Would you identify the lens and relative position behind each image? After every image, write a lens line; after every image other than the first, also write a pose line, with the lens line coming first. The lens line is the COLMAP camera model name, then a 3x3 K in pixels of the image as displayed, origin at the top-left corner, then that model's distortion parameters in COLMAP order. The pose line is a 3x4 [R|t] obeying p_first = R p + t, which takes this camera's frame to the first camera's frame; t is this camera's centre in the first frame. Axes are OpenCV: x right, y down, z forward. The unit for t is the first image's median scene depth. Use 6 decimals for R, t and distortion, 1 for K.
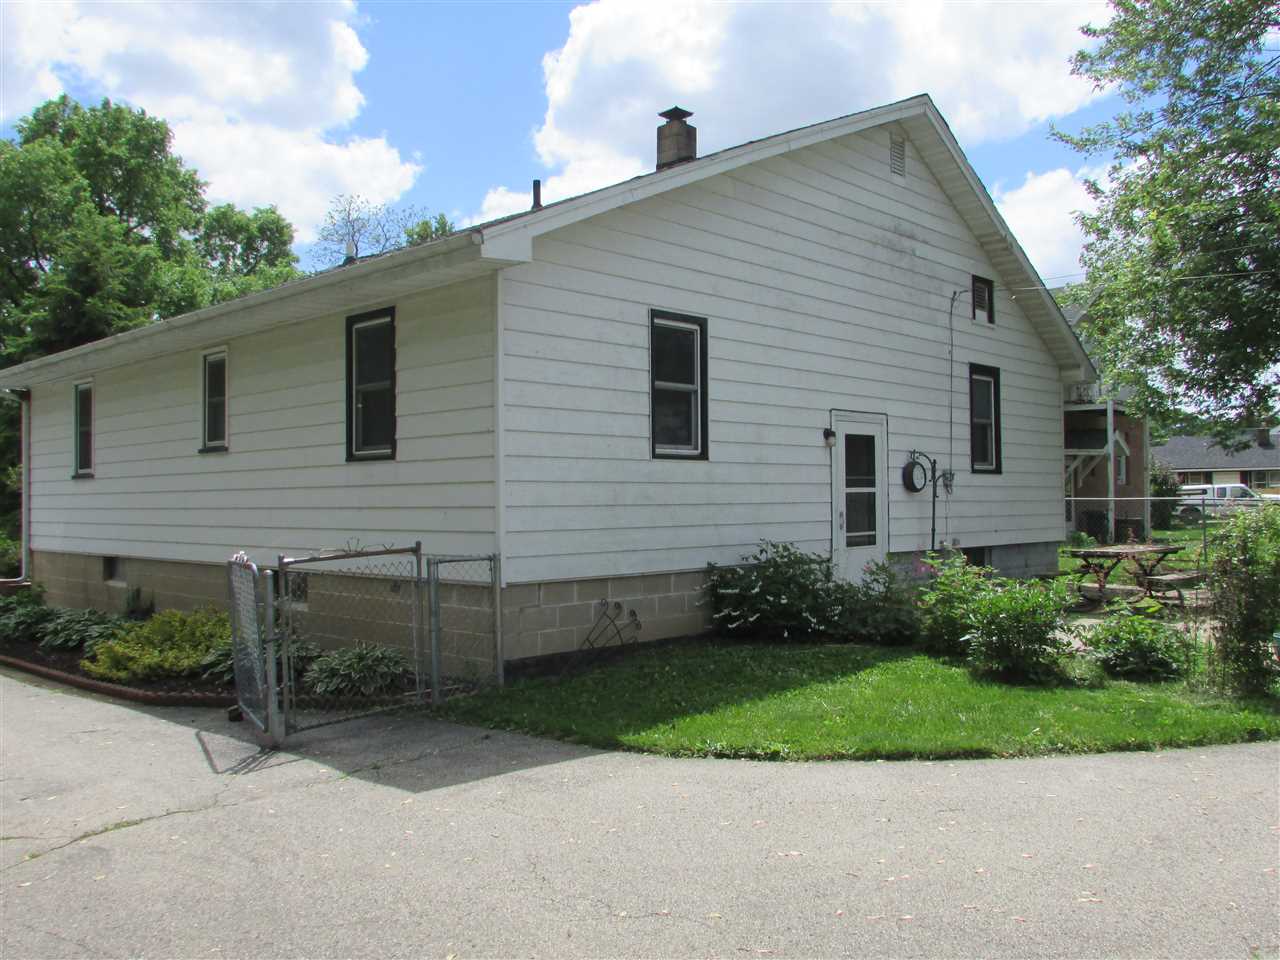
lens RADIAL K [[1102.8, 0, 643.2], [0, 1102.8, 481.0], [0, 0, 1]] dist [-0.041890, 0.010845]
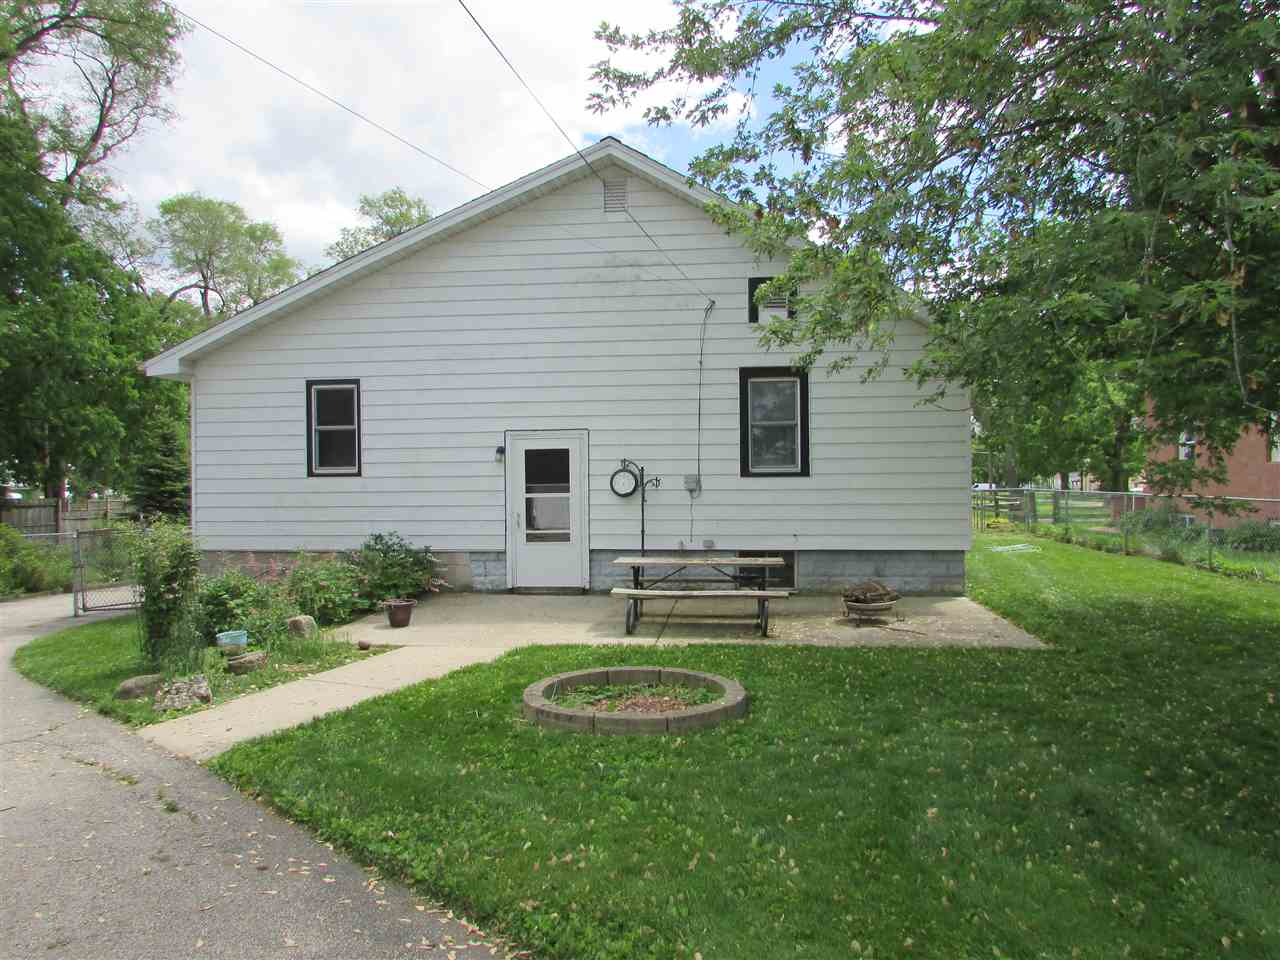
lens RADIAL K [[908.9, 0, 640.3], [0, 908.9, 479.8], [0, 0, 1]] dist [-0.036594, 0.010579]
pose [[0.605970, 0.003286, -0.795480, 1.242433], [0.018378, 0.999667, 0.018129, -0.029470], [0.795275, -0.025604, 0.605708, 0.572395]]
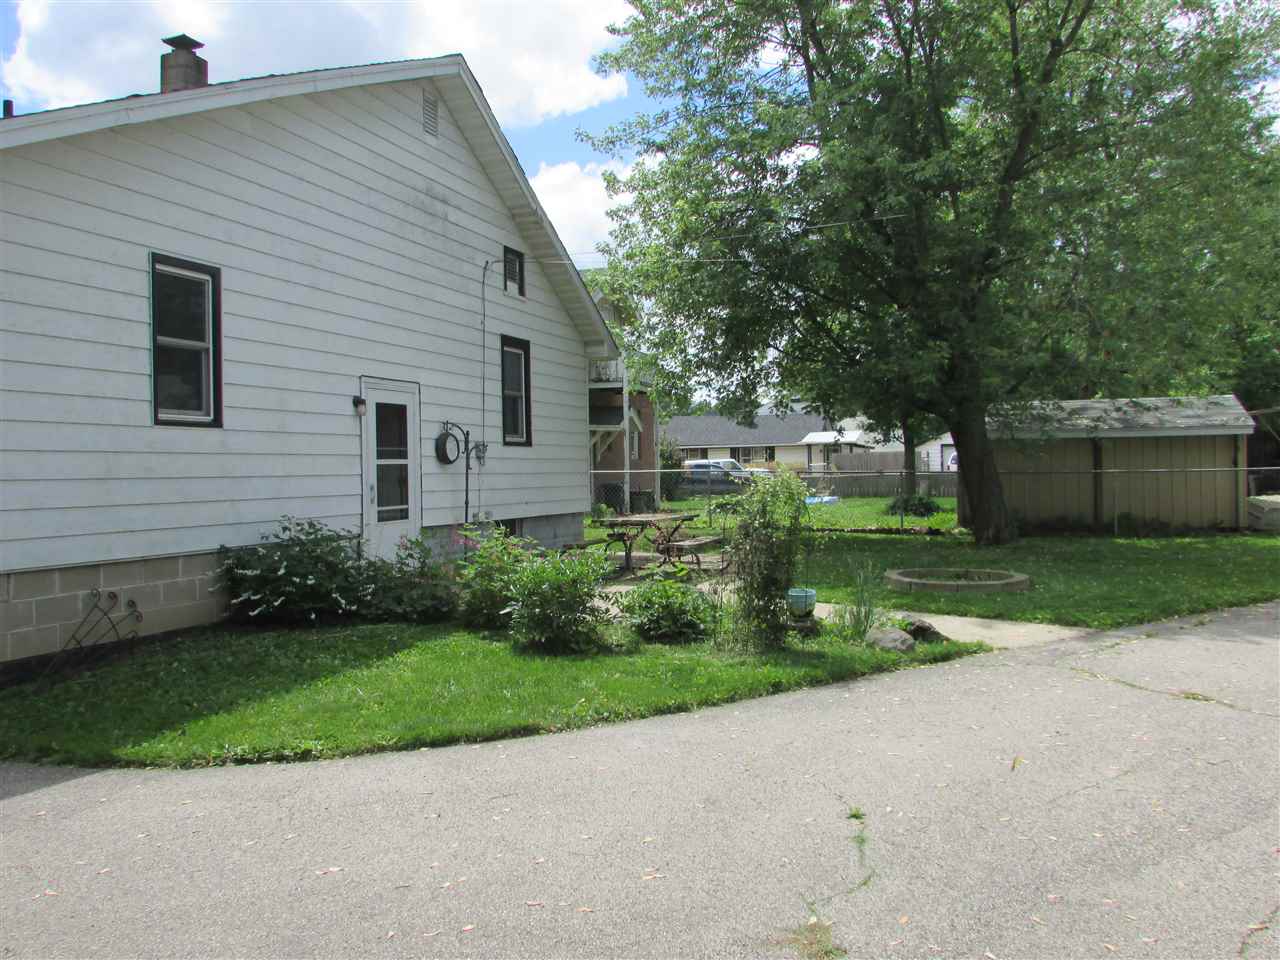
lens RADIAL K [[1102.8, 0, 651.2], [0, 1102.8, 477.5], [0, 0, 1]] dist [-0.041890, 0.010845]
pose [[0.908116, -0.009161, 0.418618, 0.002600], [0.001805, 0.999837, 0.017965, 0.005949], [-0.418714, -0.015558, 0.907985, 0.049274]]
